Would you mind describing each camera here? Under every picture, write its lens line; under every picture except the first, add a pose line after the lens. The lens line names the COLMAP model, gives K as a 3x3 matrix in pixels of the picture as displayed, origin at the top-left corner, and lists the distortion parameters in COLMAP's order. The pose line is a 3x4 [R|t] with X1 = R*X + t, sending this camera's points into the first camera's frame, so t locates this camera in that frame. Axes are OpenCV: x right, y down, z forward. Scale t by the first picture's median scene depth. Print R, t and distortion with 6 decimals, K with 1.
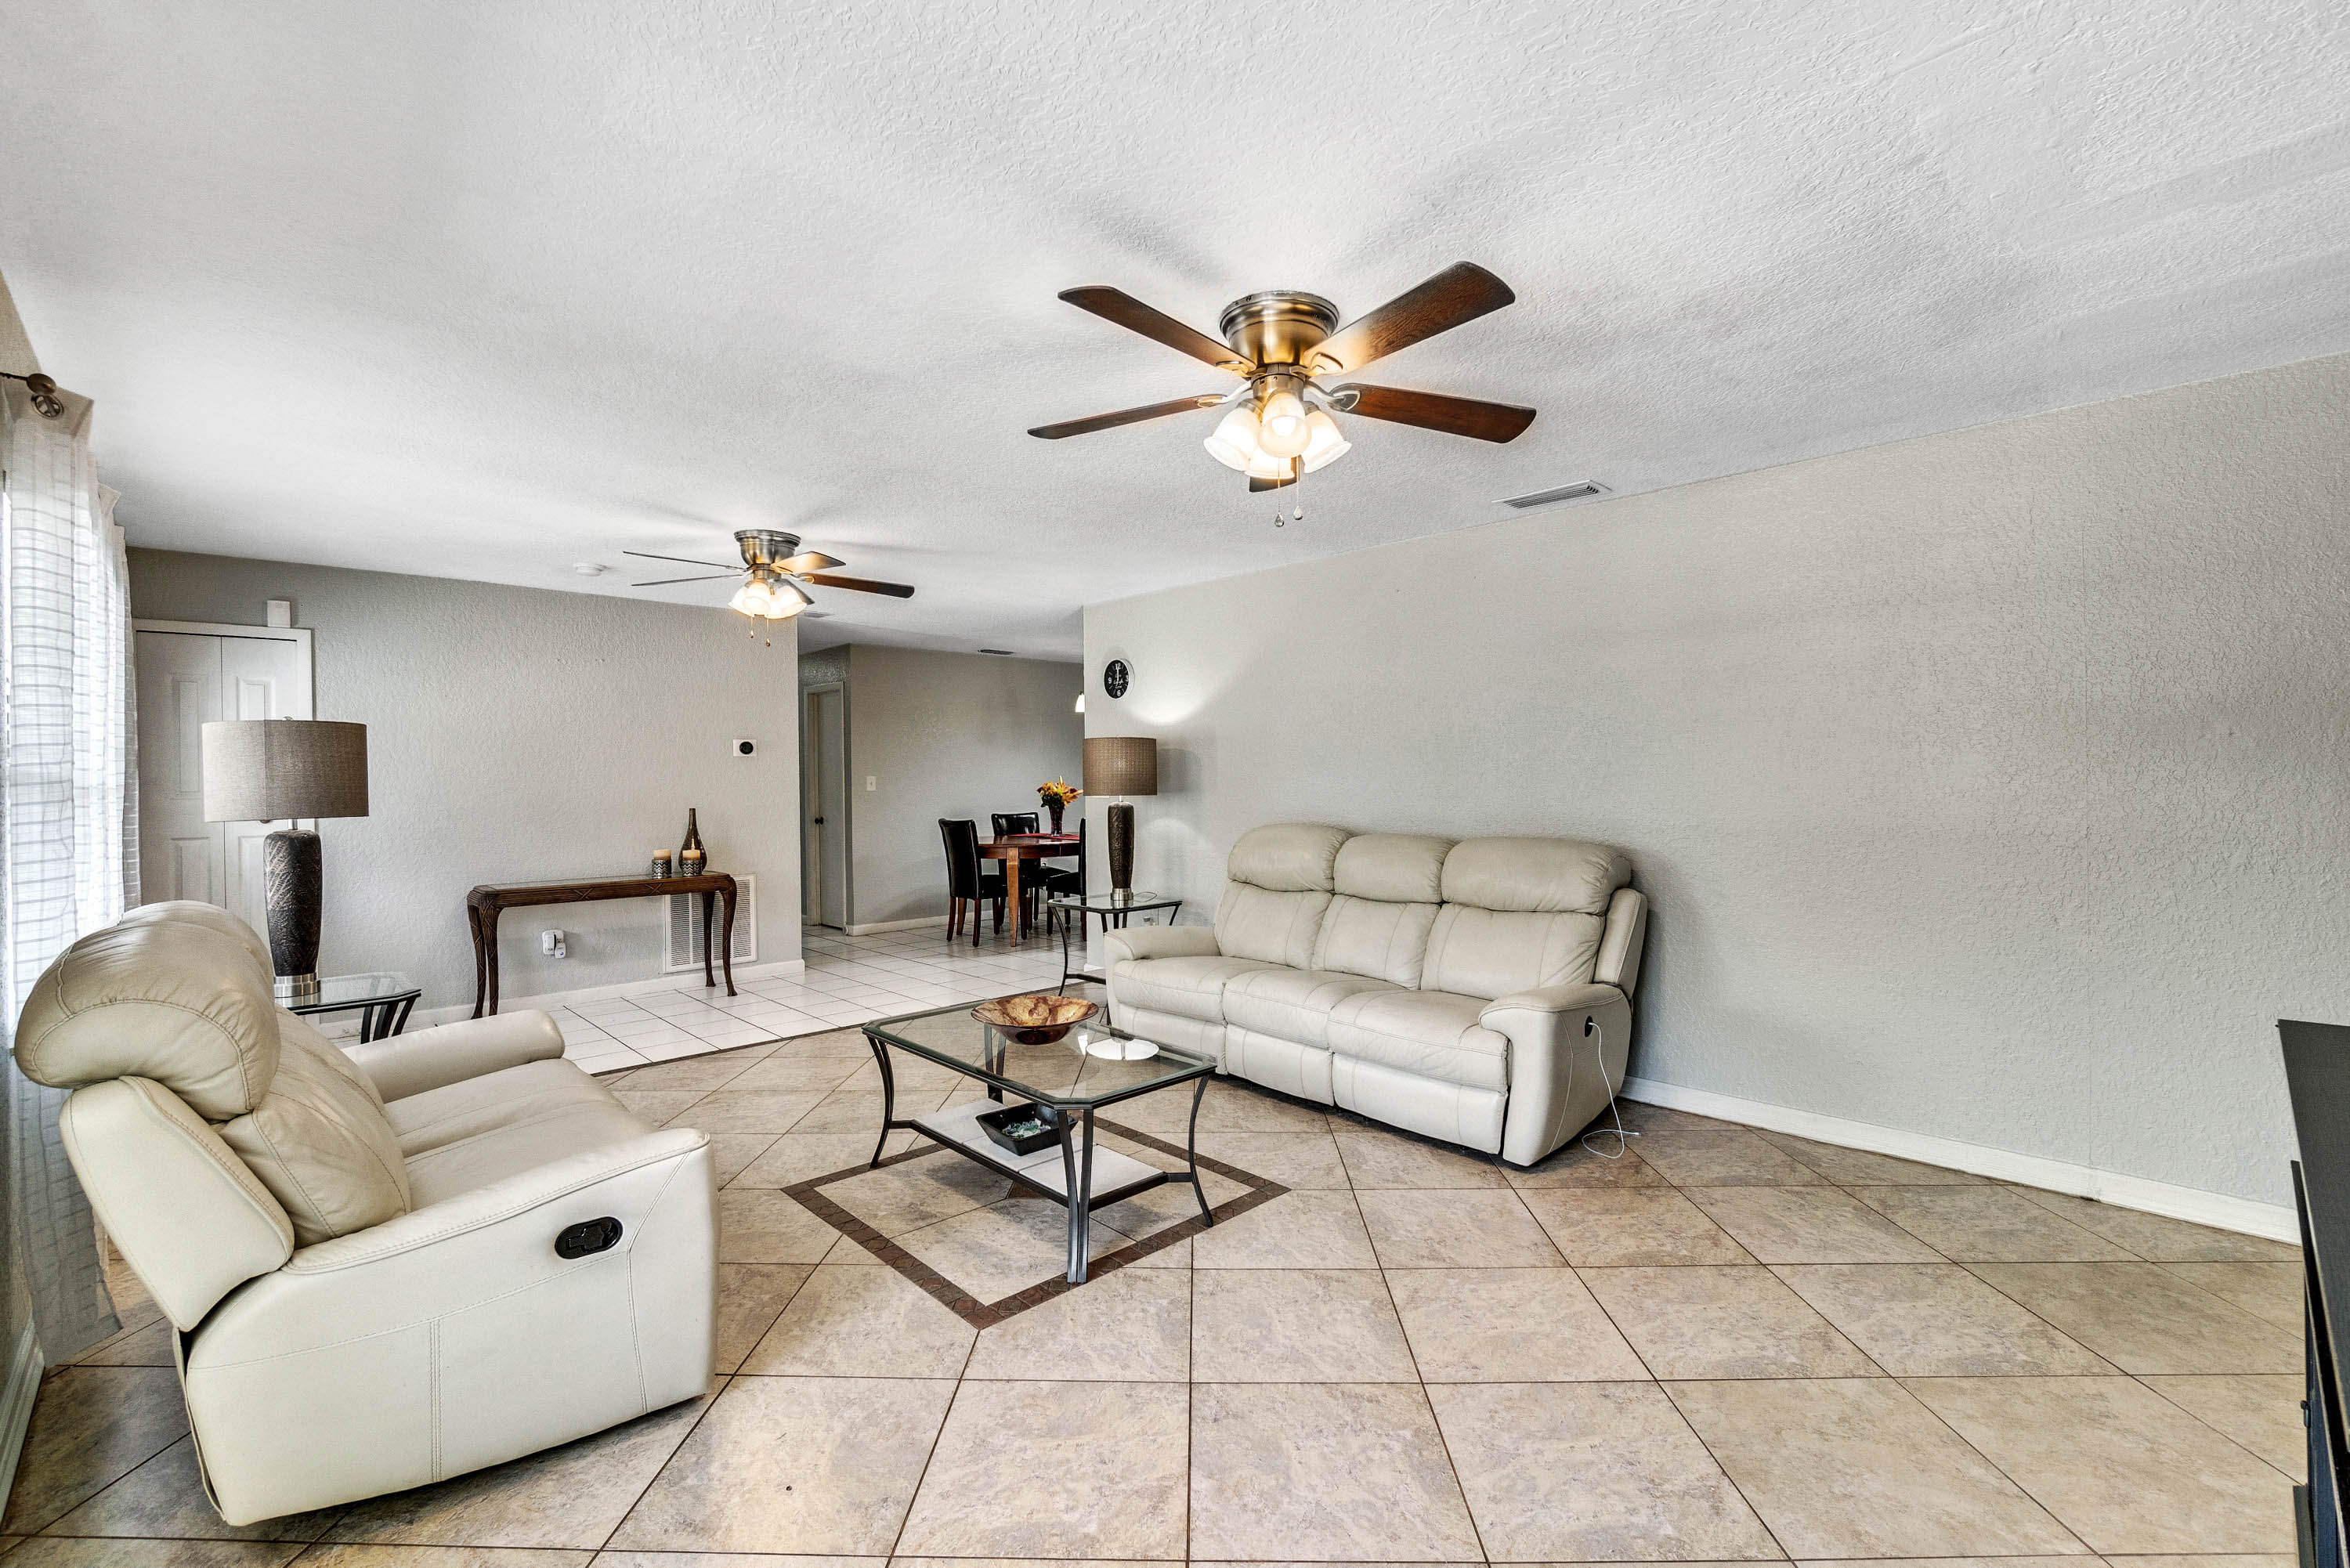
lens RADIAL K [[1017.0, 0, 1183.8], [0, 1017.0, 771.9], [0, 0, 1]] dist [-0.006496, 0.000013]
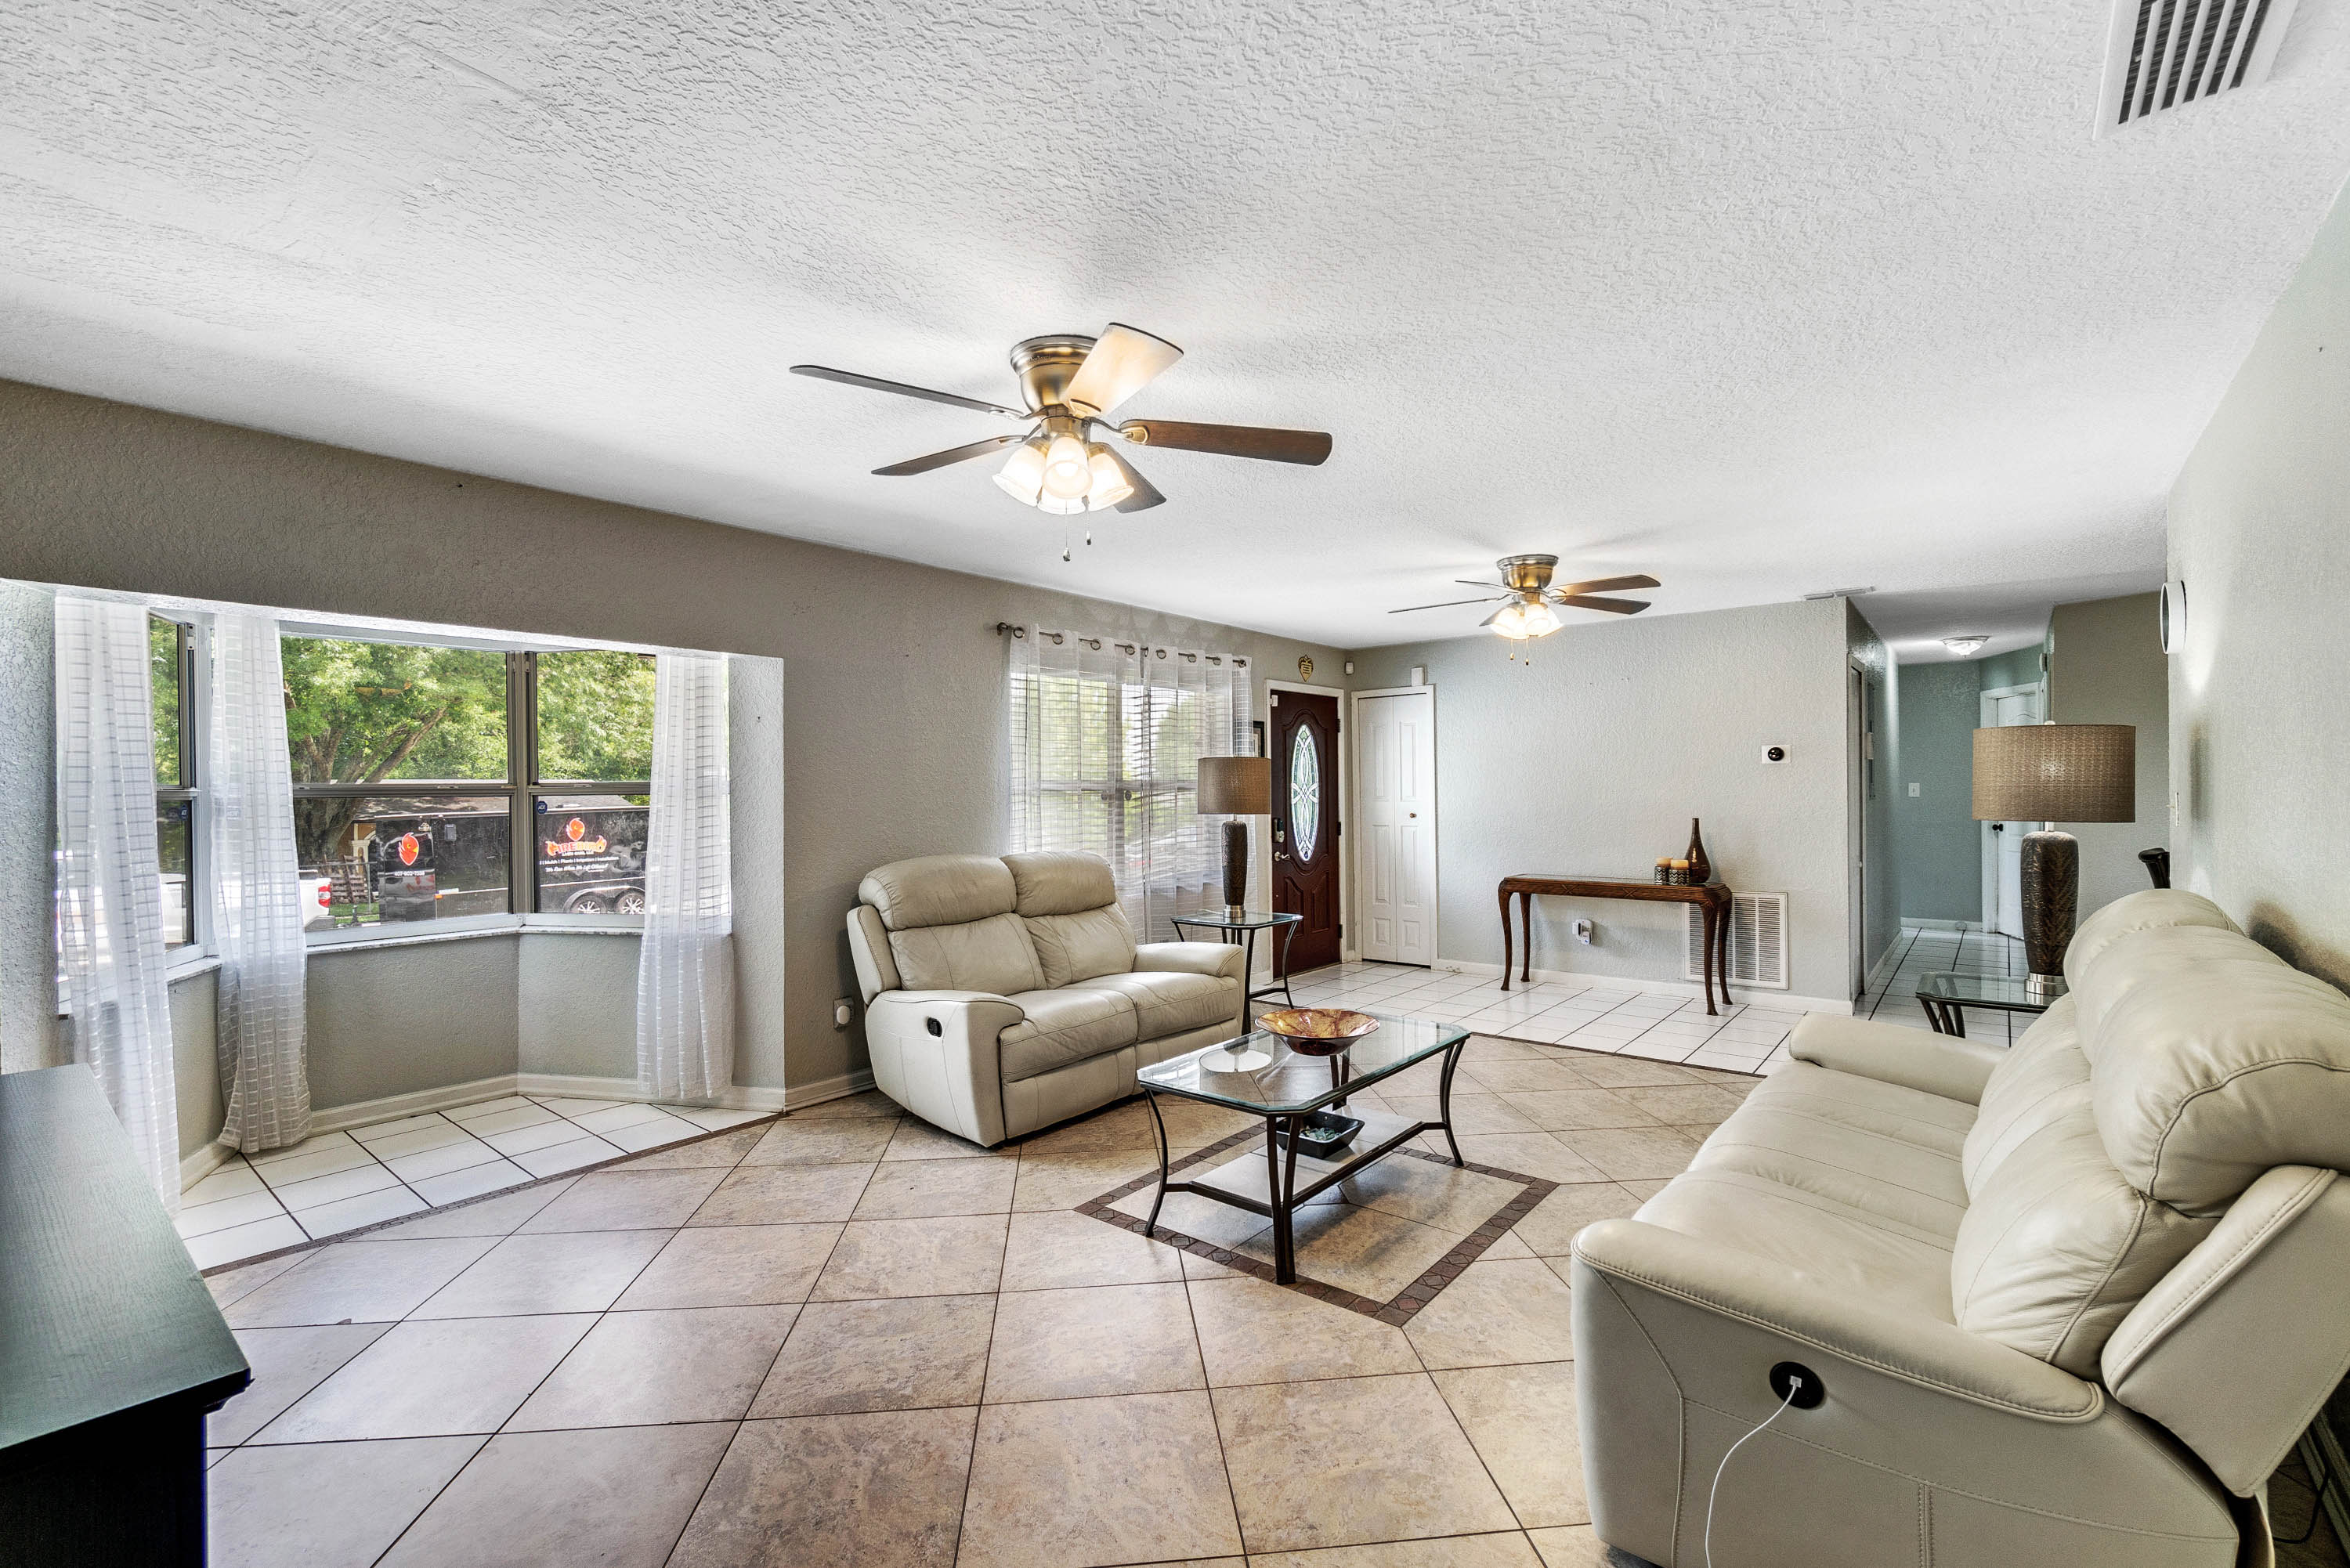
lens RADIAL K [[1017.0, 0, 1169.6], [0, 1017.0, 781.7], [0, 0, 1]] dist [-0.006496, 0.000013]
pose [[0.113787, 0.000729, -0.993505, 0.470756], [0.009941, 0.999949, 0.001872, -0.007088], [0.993455, -0.010090, 0.113774, 0.402548]]
